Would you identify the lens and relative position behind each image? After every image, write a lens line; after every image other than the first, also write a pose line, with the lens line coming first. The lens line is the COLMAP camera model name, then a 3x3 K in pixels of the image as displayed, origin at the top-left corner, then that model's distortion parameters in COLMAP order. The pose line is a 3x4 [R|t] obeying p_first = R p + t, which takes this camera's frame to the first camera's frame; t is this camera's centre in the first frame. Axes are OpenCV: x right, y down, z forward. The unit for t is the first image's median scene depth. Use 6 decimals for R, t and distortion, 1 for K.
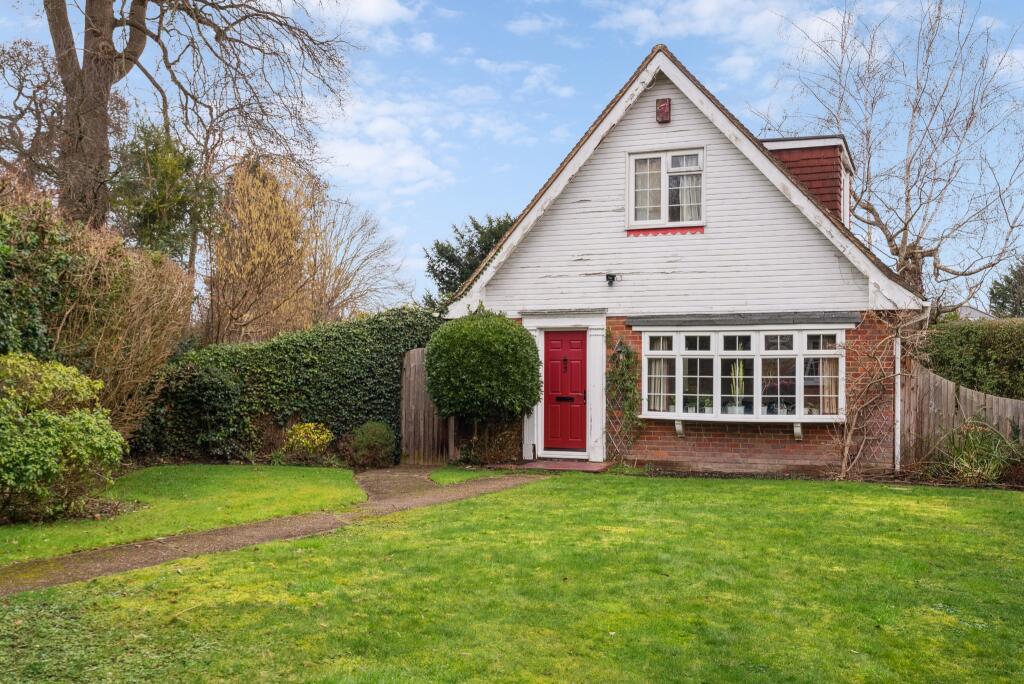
lens RADIAL K [[1027.3, 0, 550.1], [0, 1027.3, 385.3], [0, 0, 1]] dist [0.018477, 0.000000]
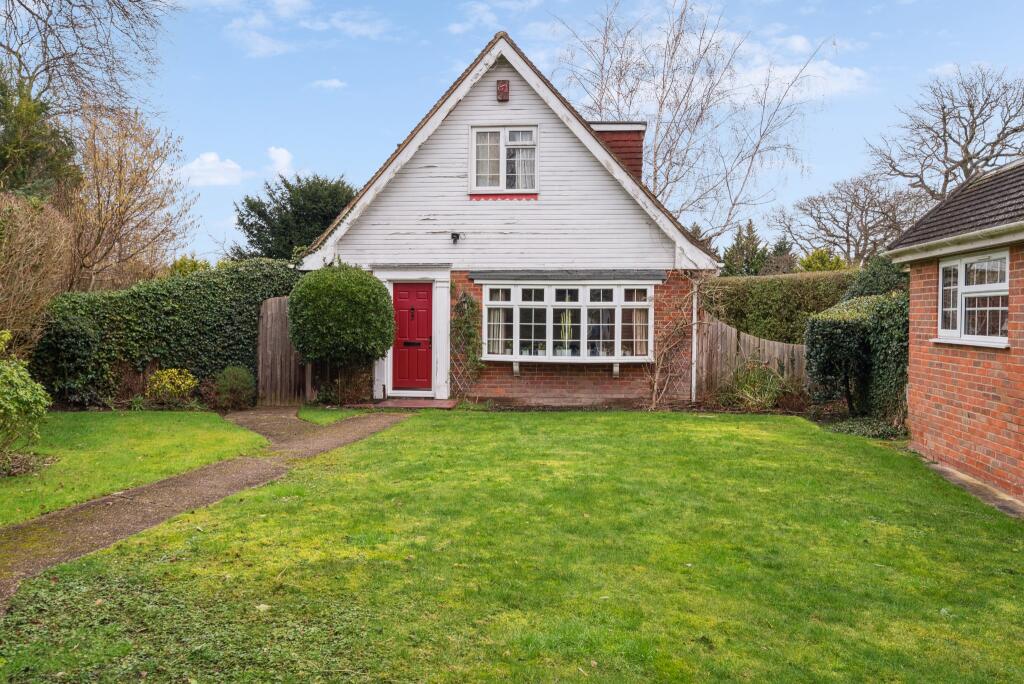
lens RADIAL K [[868.7, 0, 502.1], [0, 868.7, 347.1], [0, 0, 1]] dist [0.014571, -0.013599]
pose [[0.961978, -0.007606, 0.273020, -0.154747], [0.001078, 0.999710, 0.024053, -0.005970], [-0.273124, -0.022845, 0.961708, 0.066776]]
